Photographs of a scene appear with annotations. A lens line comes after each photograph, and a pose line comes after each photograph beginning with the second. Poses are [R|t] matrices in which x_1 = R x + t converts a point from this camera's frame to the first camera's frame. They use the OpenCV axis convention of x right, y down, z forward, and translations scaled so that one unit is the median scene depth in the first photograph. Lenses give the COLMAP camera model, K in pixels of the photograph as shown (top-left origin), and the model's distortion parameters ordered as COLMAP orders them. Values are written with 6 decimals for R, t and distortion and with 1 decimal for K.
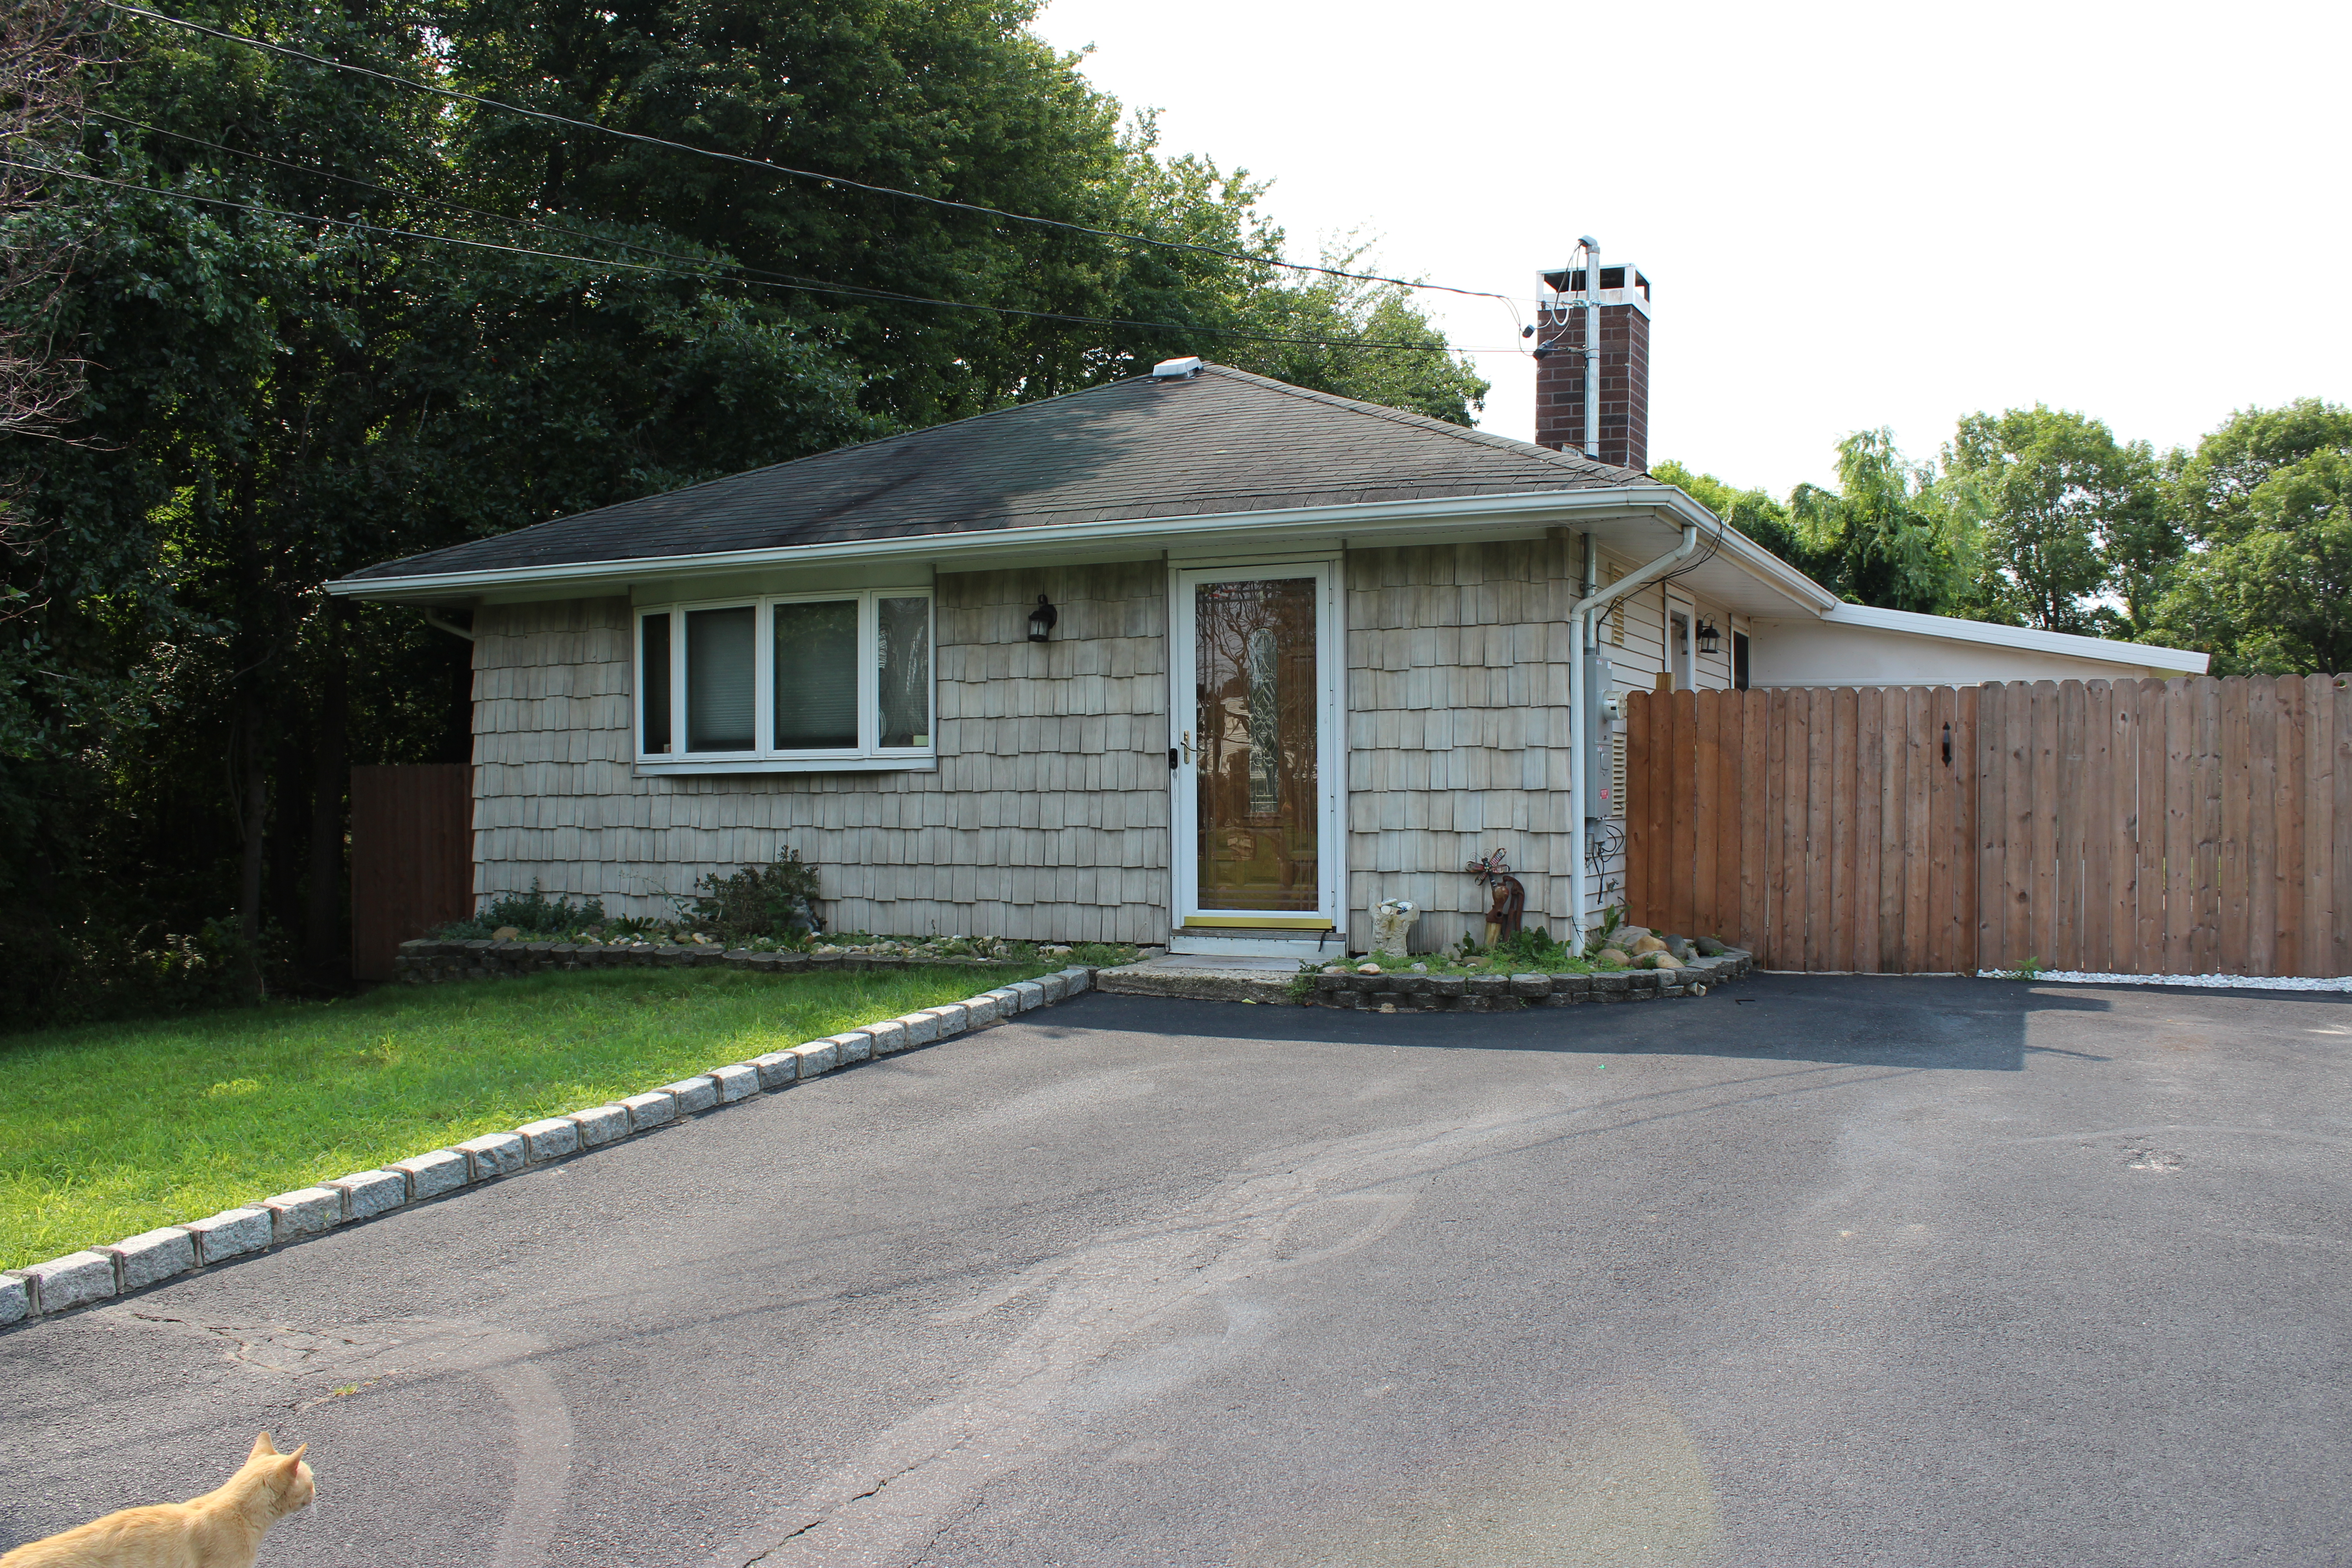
lens RADIAL K [[2012.1, 0, 1183.4], [0, 2012.1, 782.8], [0, 0, 1]] dist [-0.150138, 0.152891]
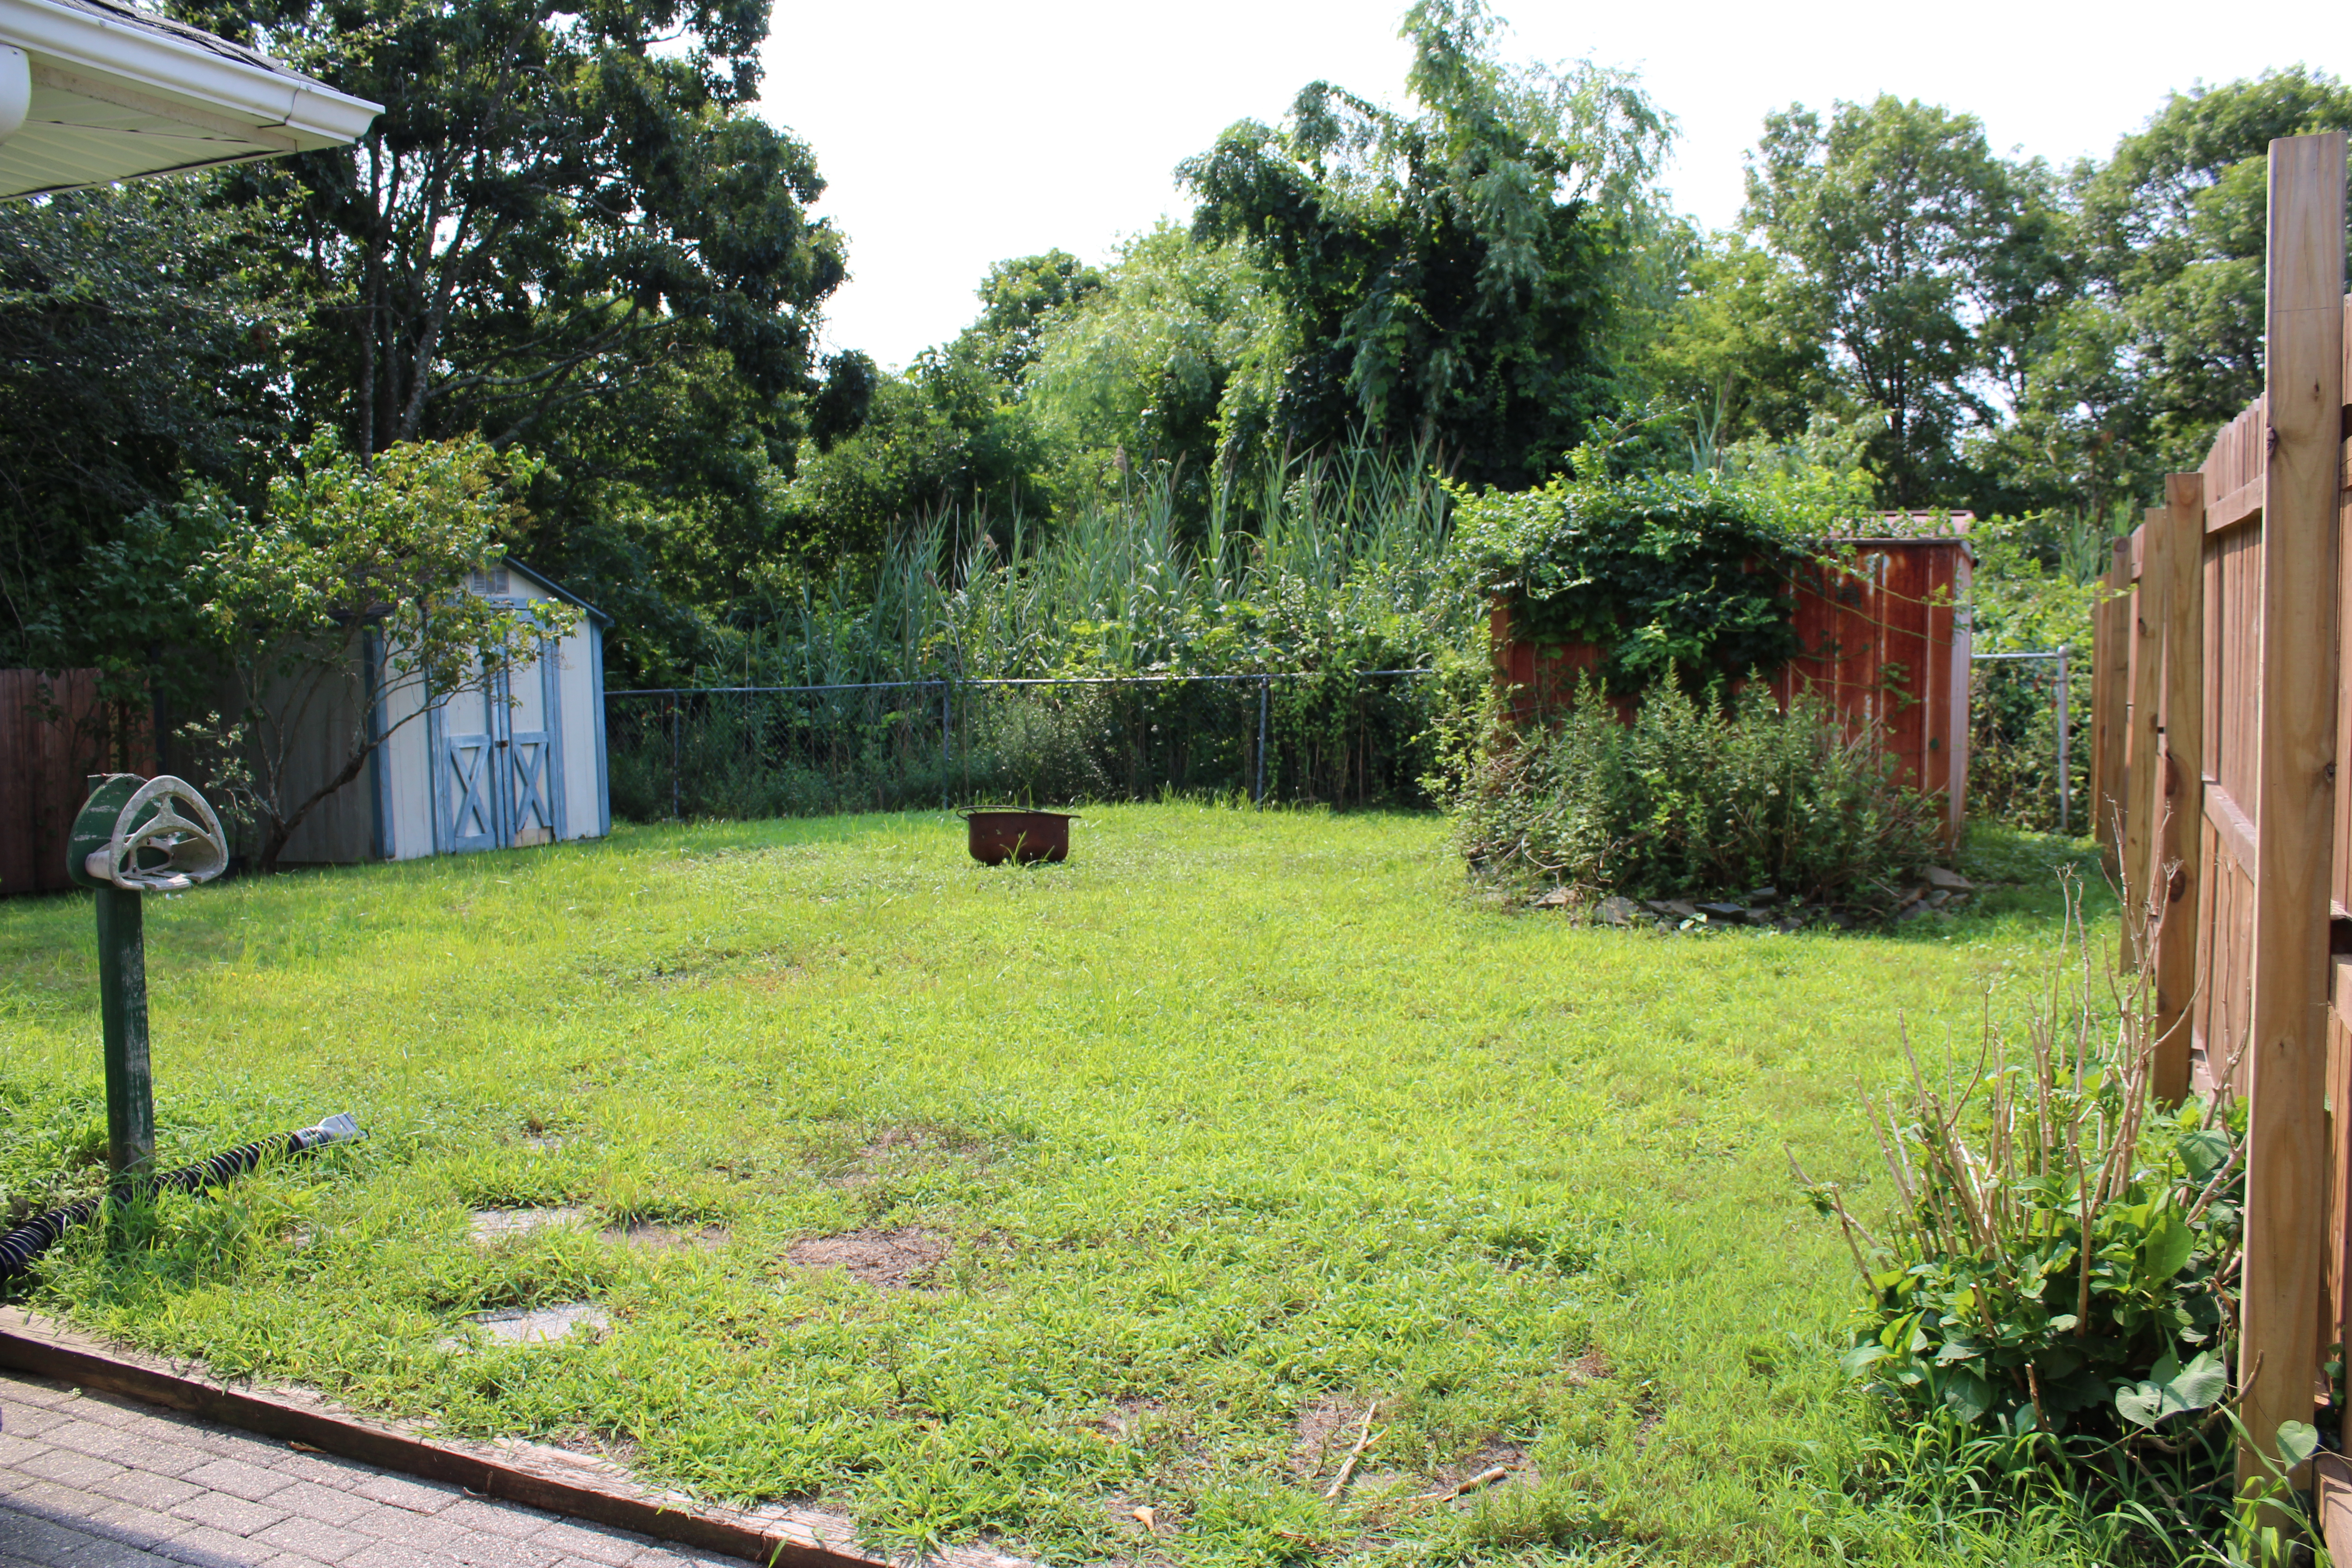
lens RADIAL K [[2012.1, 0, 1207.5], [0, 2012.1, 797.8], [0, 0, 1]] dist [-0.150138, 0.152891]
pose [[0.999275, -0.000016, 0.038065, 0.860532], [-0.002968, 0.996923, 0.078336, -0.019501], [-0.037949, -0.078392, 0.996200, 1.539876]]
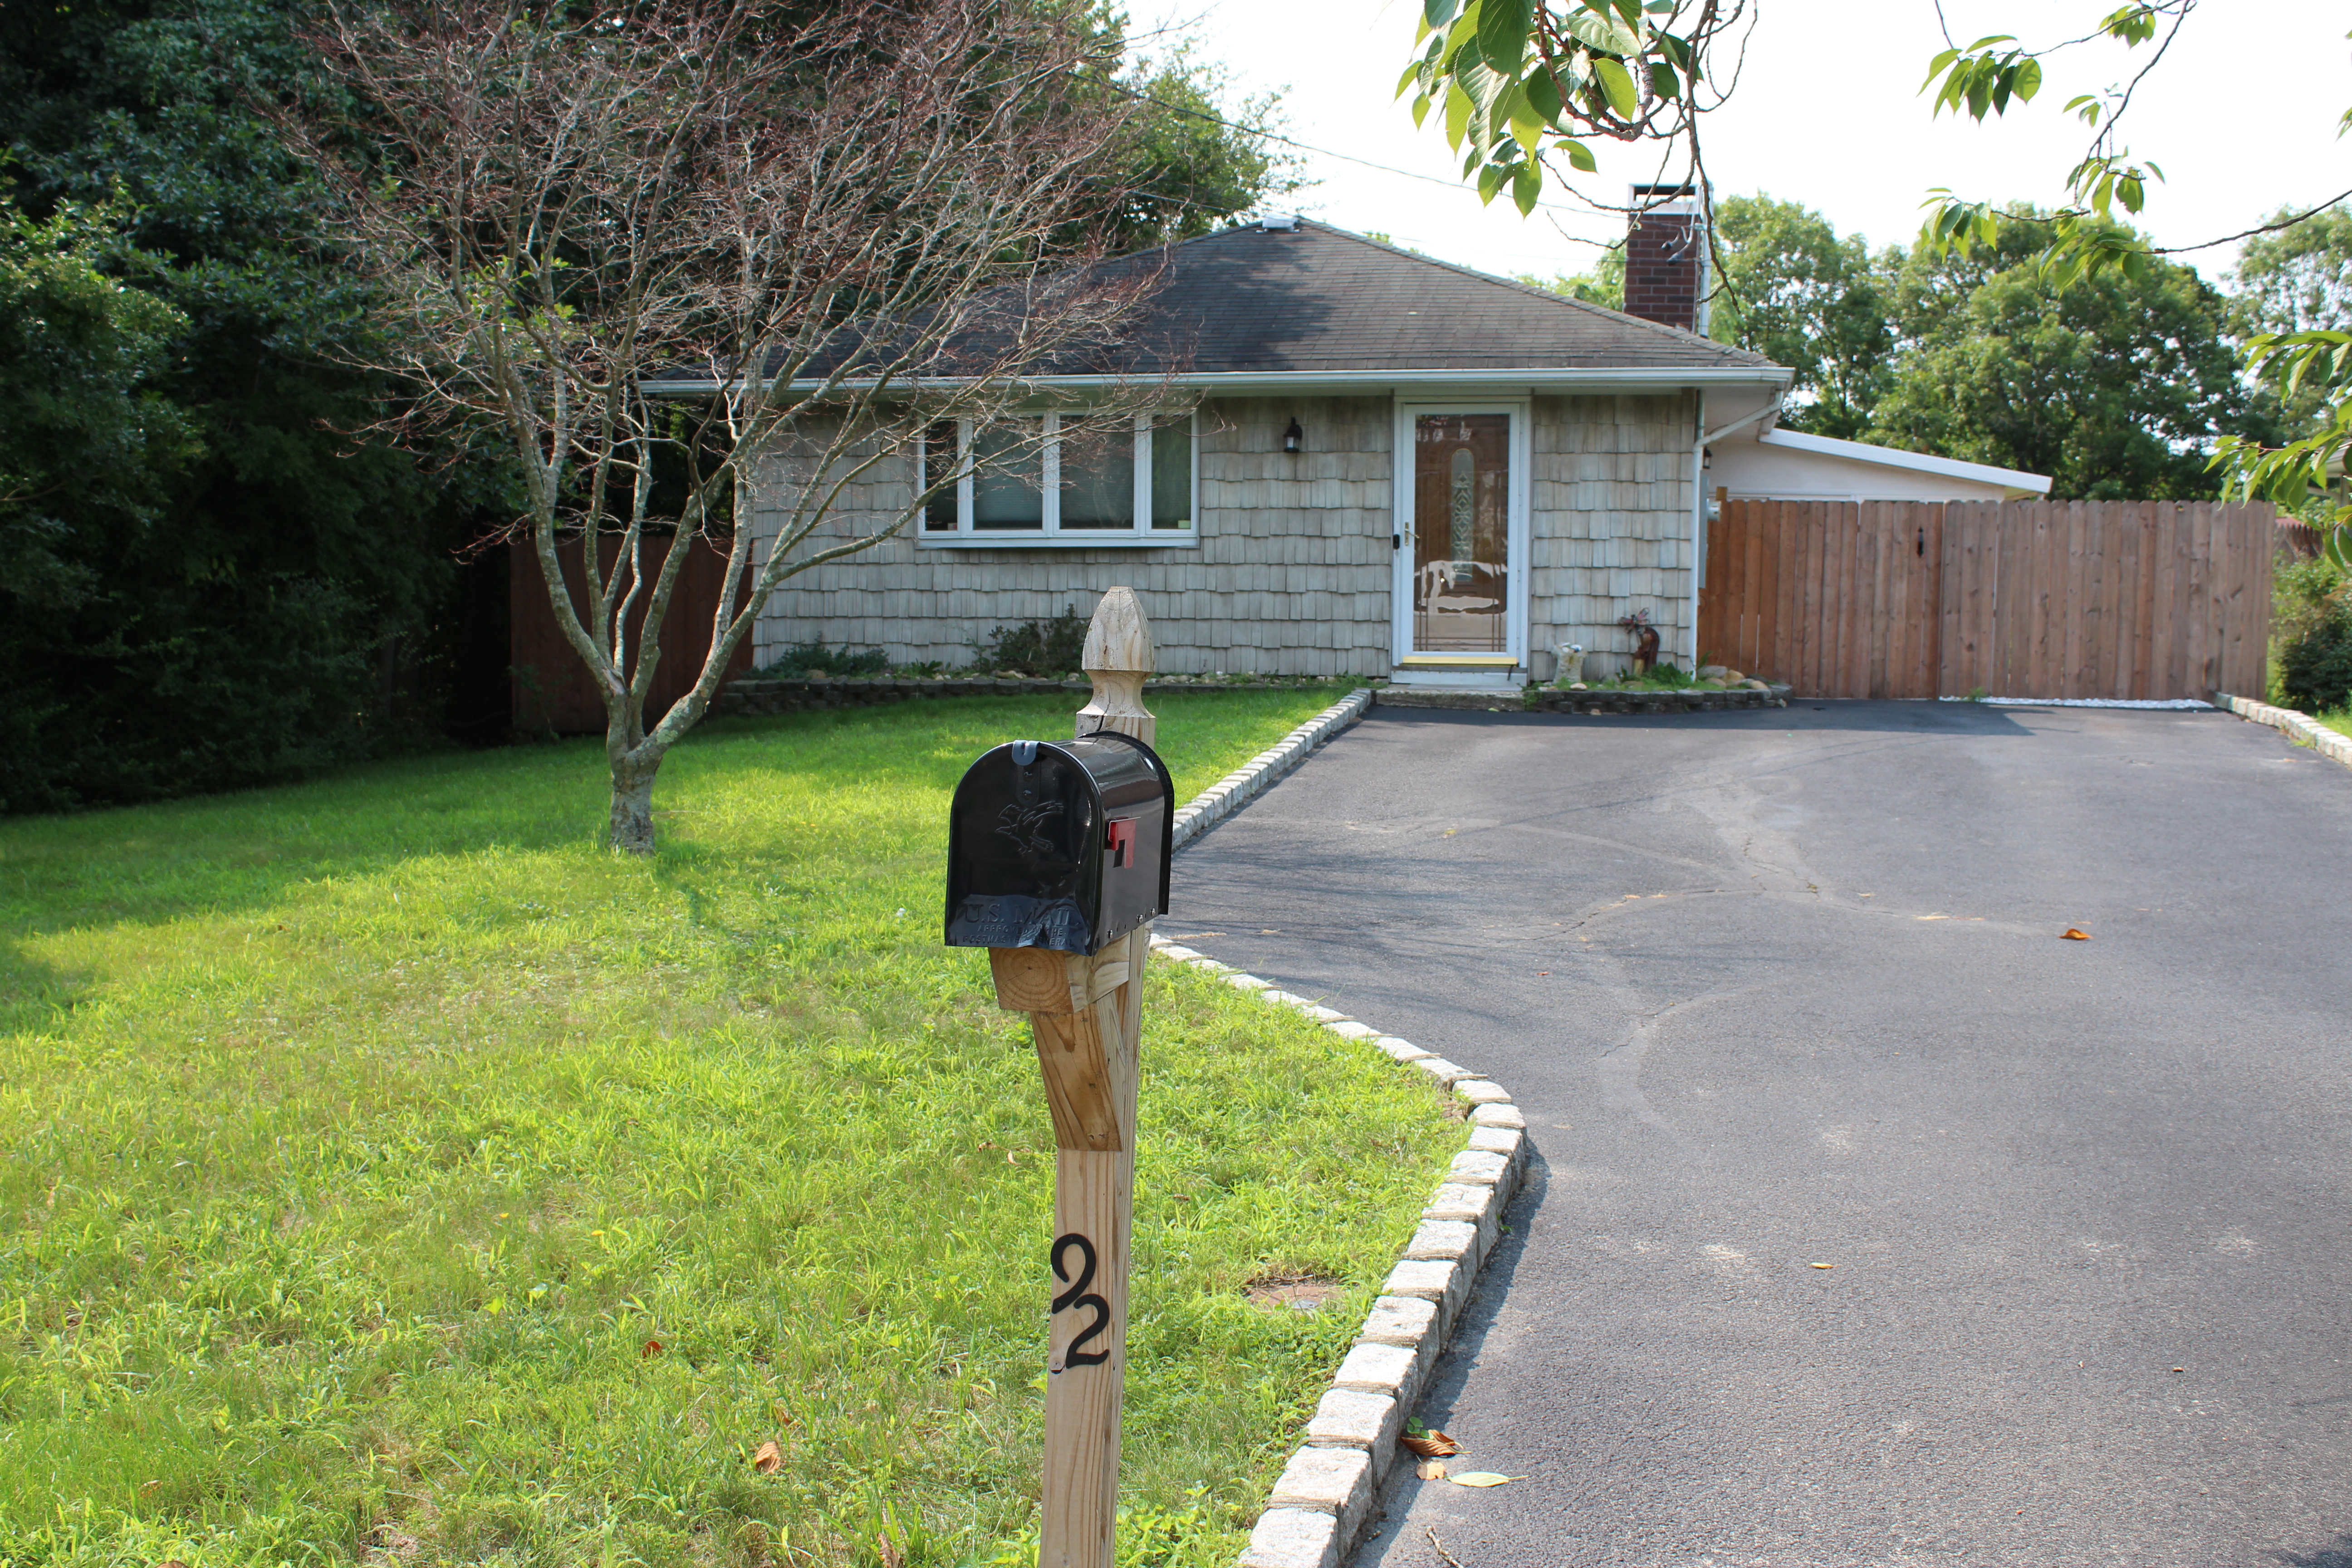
lens RADIAL K [[2393.9, 0, 1197.2], [0, 2393.9, 770.0], [0, 0, 1]] dist [-0.050815, 0.000000]
pose [[0.975667, -0.003605, 0.219227, -0.471119], [-0.014301, 0.996689, 0.080037, 0.013662], [-0.218790, -0.081225, 0.972386, -0.546678]]
